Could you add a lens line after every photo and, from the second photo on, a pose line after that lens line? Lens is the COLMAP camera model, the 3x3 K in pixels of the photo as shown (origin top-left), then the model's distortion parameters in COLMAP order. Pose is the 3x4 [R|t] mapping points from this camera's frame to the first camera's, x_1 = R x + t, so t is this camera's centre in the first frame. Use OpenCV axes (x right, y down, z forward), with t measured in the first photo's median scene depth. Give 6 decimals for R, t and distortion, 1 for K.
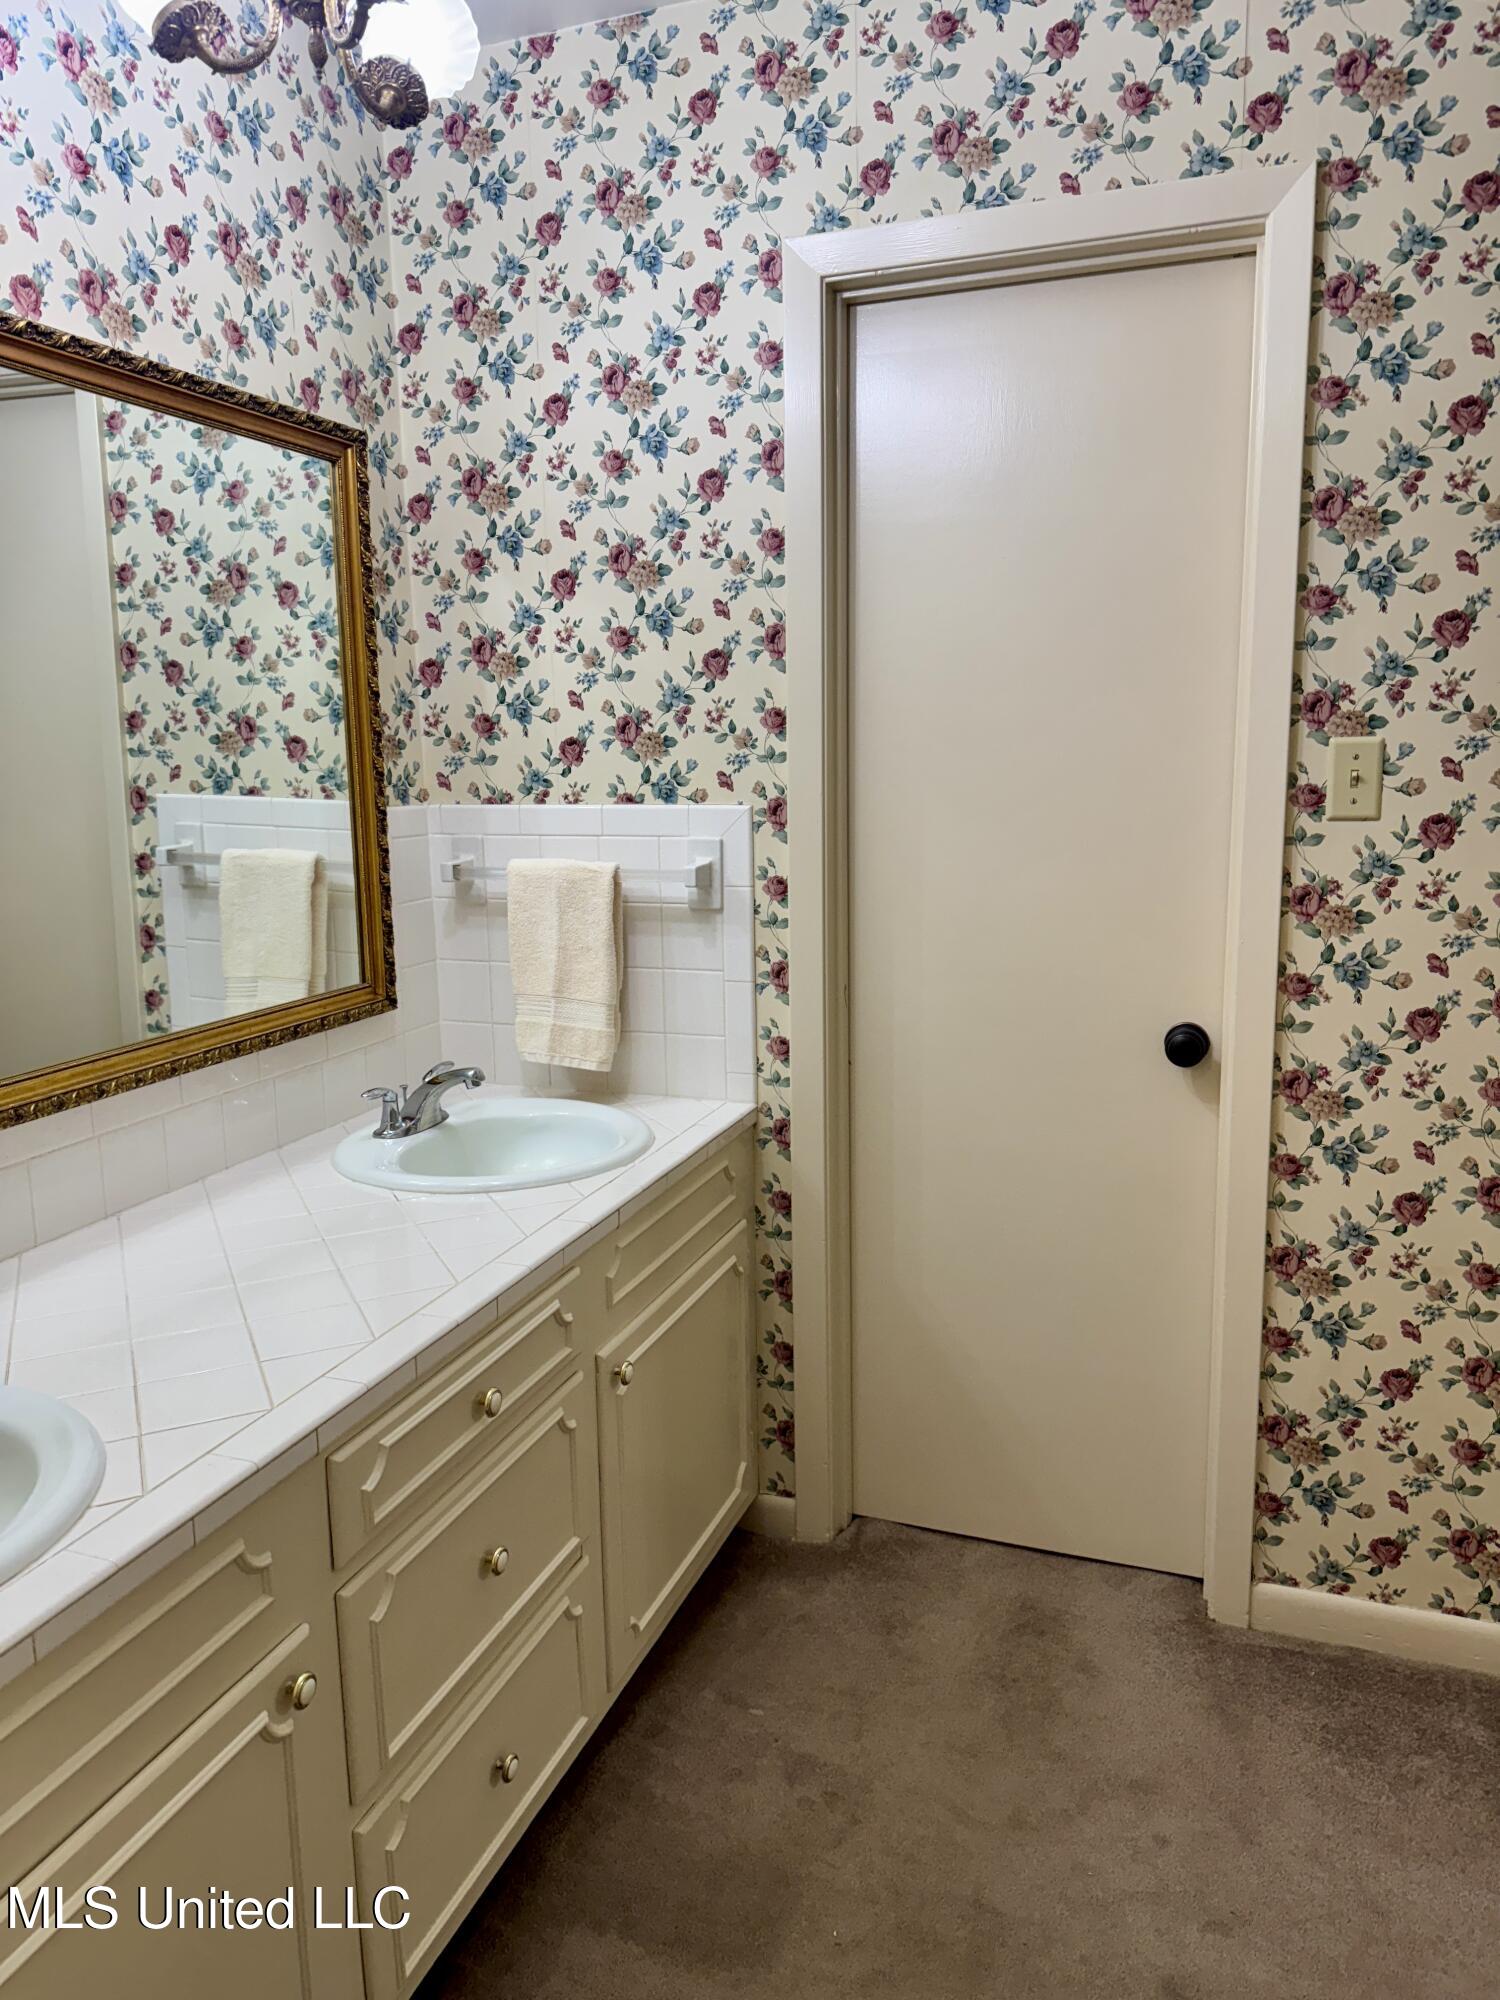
lens RADIAL K [[1358.3, 0, 750.0], [0, 1358.3, 1000.0], [0, 0, 1]] dist [0.113774, -0.139503]
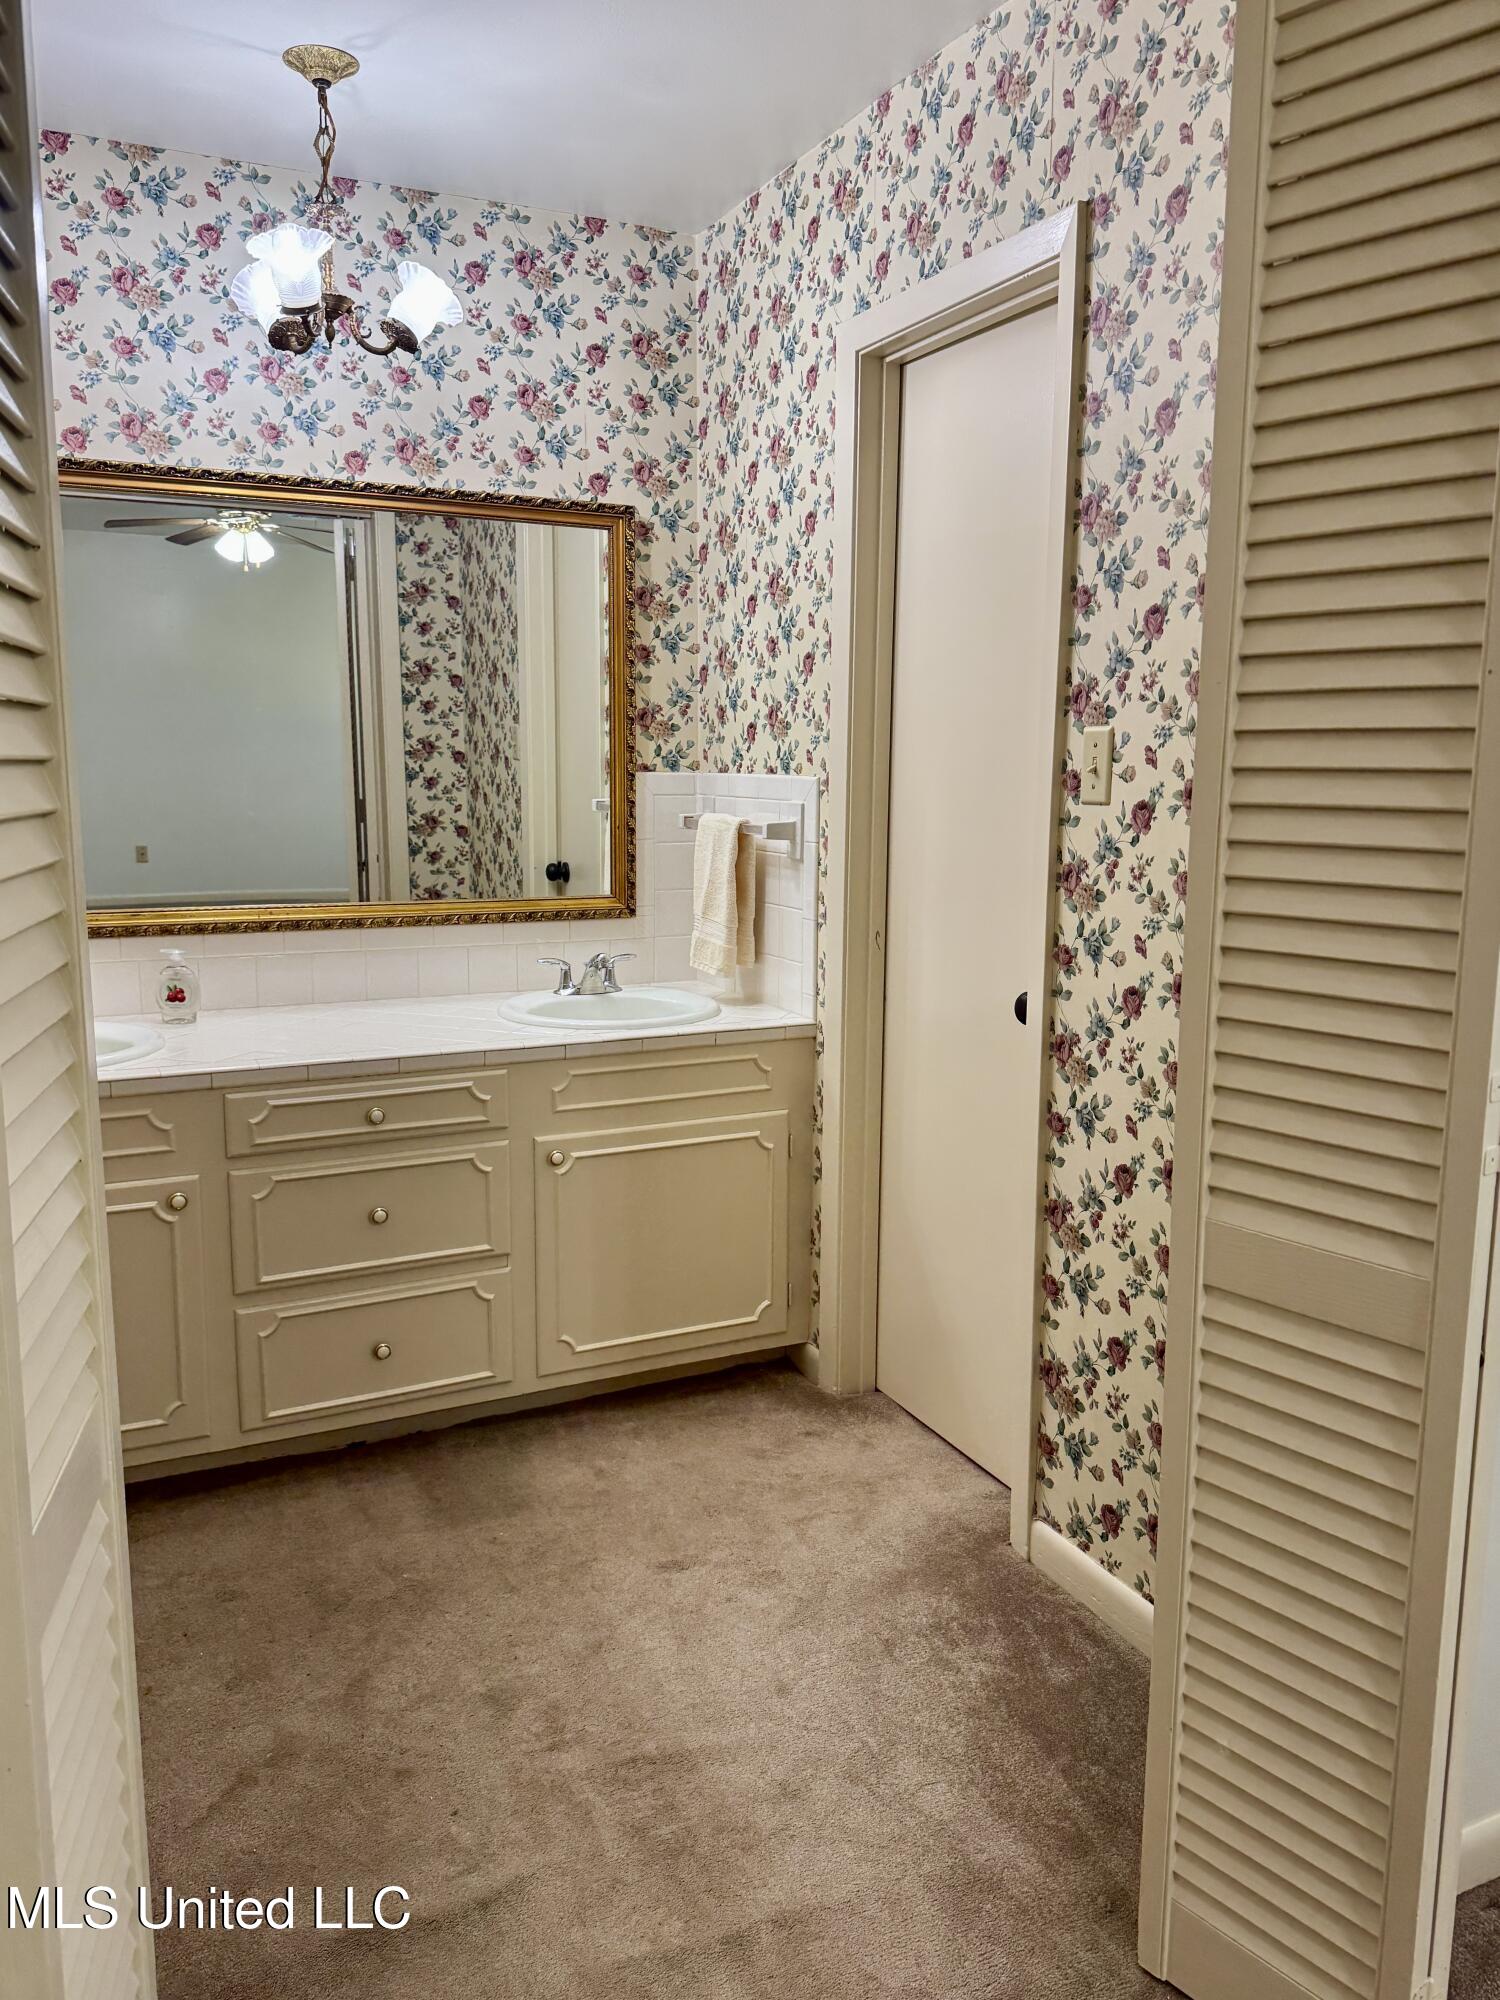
lens RADIAL K [[1407.7, 0, 743.1], [0, 1407.7, 976.8], [0, 0, 1]] dist [0.201355, -0.358842]
pose [[0.734440, 0.125174, -0.667031, 0.903076], [-0.133166, 0.990317, 0.039218, -0.004358], [0.665481, 0.060023, 0.743997, 0.004942]]
